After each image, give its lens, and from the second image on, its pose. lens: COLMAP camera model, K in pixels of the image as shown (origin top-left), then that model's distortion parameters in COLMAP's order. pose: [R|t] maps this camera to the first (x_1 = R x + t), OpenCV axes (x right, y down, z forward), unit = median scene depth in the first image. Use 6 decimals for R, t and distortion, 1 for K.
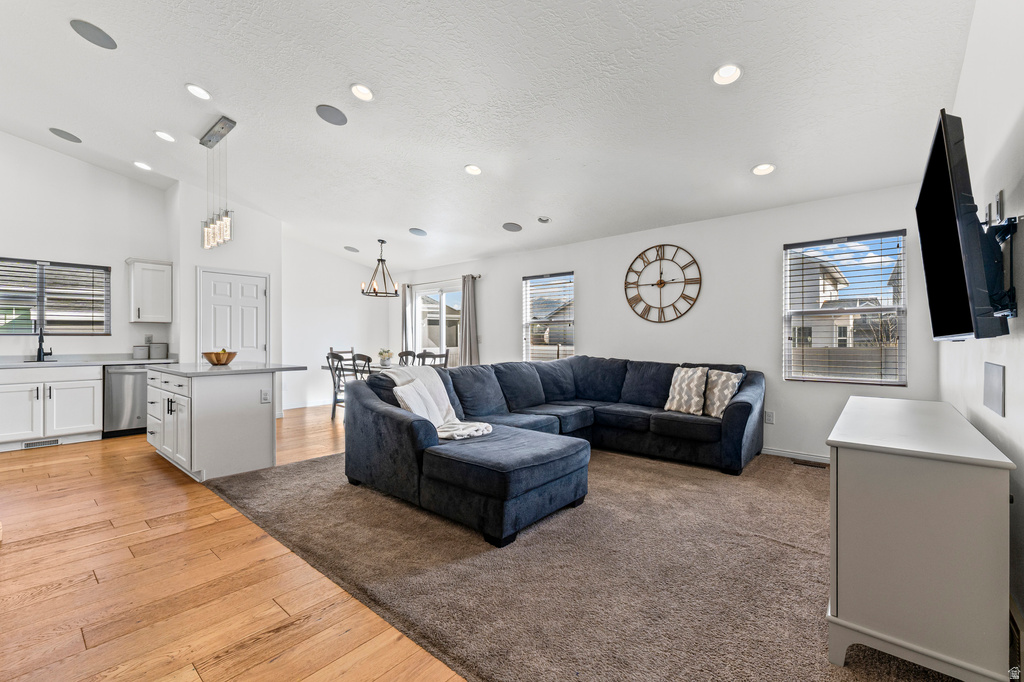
lens RADIAL K [[432.4, 0, 515.8], [0, 432.4, 339.2], [0, 0, 1]] dist [0.004152, -0.000348]
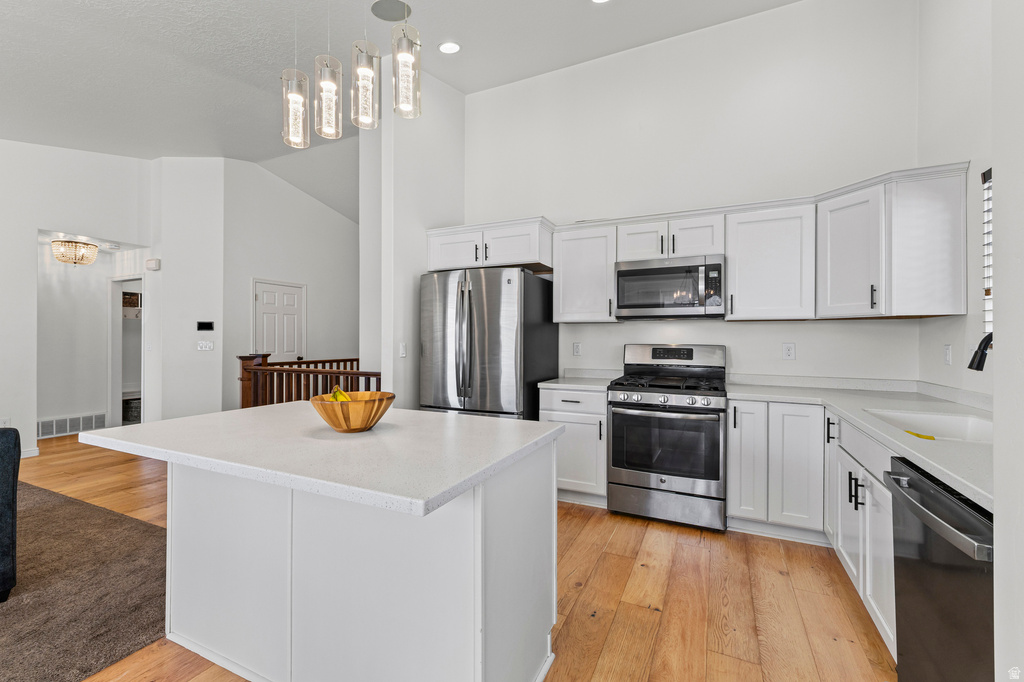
lens RADIAL K [[432.4, 0, 513.1], [0, 432.4, 337.1], [0, 0, 1]] dist [0.004152, -0.000348]
pose [[-0.966455, -0.001584, -0.256833, -0.607398], [-0.000794, 0.999995, -0.003180, -0.016901], [0.256837, -0.002869, -0.966451, 1.184451]]
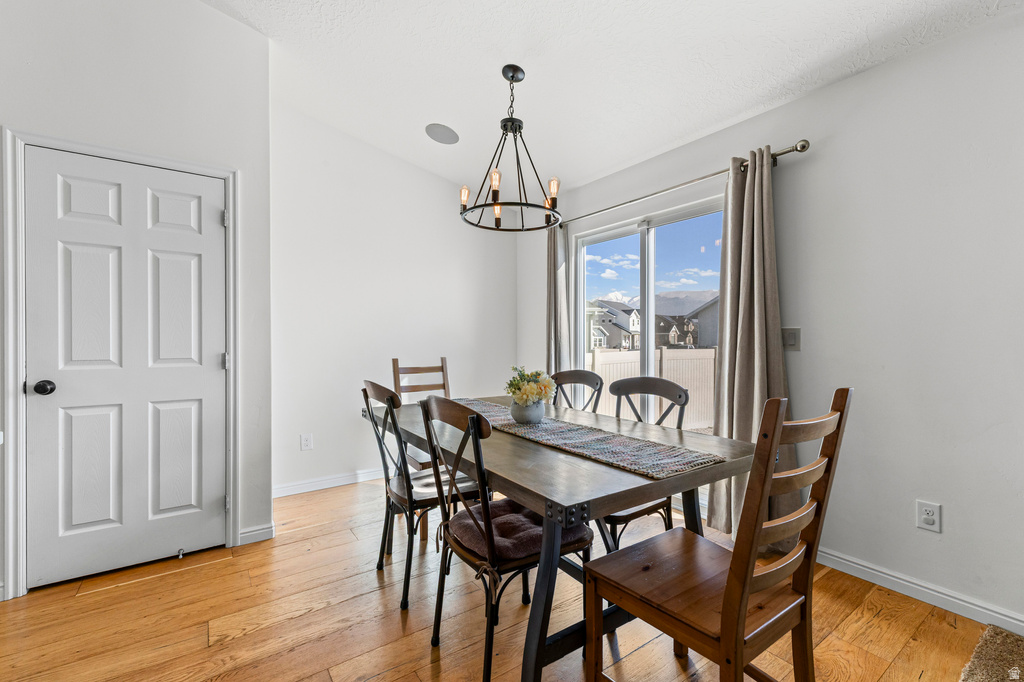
lens RADIAL K [[432.4, 0, 506.1], [0, 432.4, 342.2], [0, 0, 1]] dist [0.004152, -0.000348]
pose [[0.964755, 0.002725, -0.263134, -0.285612], [-0.001366, 0.999985, 0.005350, 0.000124], [0.263145, -0.004802, 0.964744, 0.842922]]
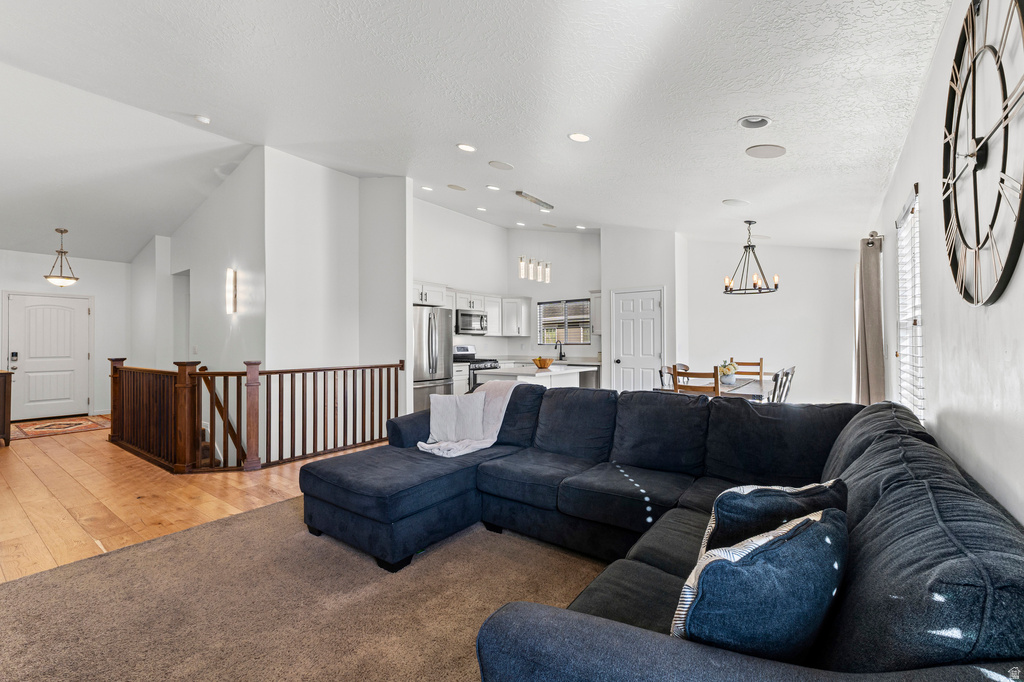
lens RADIAL K [[432.4, 0, 516.3], [0, 432.4, 335.4], [0, 0, 1]] dist [0.004152, -0.000348]
pose [[0.064850, -0.017296, -0.997745, 0.562064], [0.003606, 0.999847, -0.017098, -0.016673], [0.997888, -0.002489, 0.064903, 0.698179]]
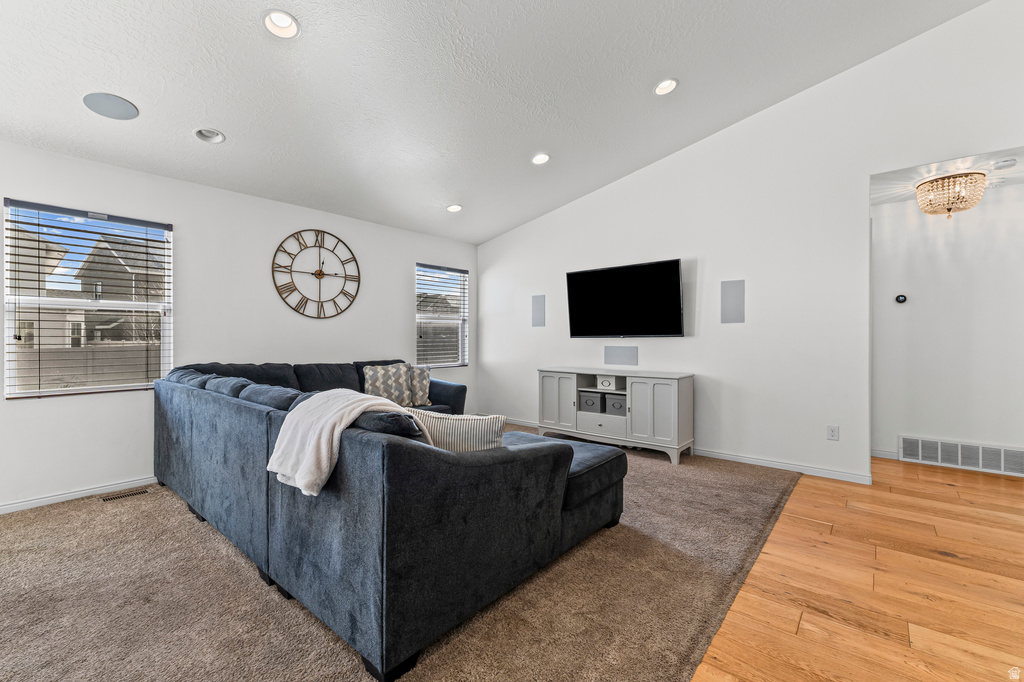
lens RADIAL K [[432.4, 0, 517.8], [0, 432.4, 341.6], [0, 0, 1]] dist [0.004152, -0.000348]
pose [[-0.007807, -0.012410, 0.999893, -0.539583], [0.003075, 0.999918, 0.012434, -0.001188], [-0.999965, 0.003171, -0.007768, 0.593451]]
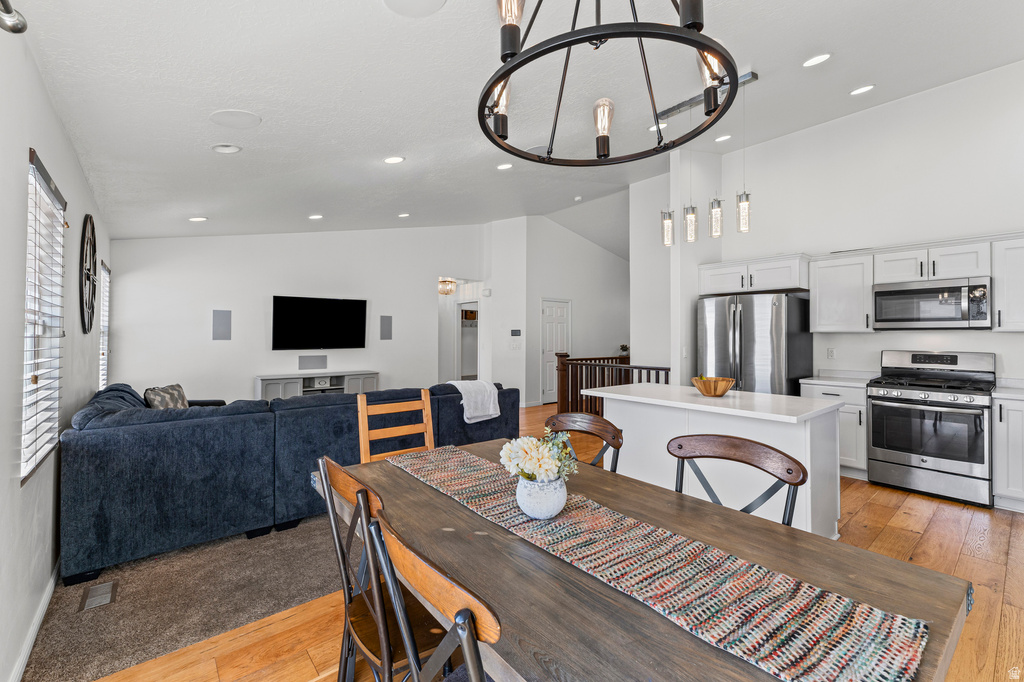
lens RADIAL K [[432.4, 0, 514.7], [0, 432.4, 330.3], [0, 0, 1]] dist [0.004152, -0.000348]
pose [[-0.985738, 0.001956, 0.168273, -0.399891], [-0.000148, 0.999922, -0.012488, -0.035937], [-0.168285, -0.012335, -0.985661, 1.505579]]
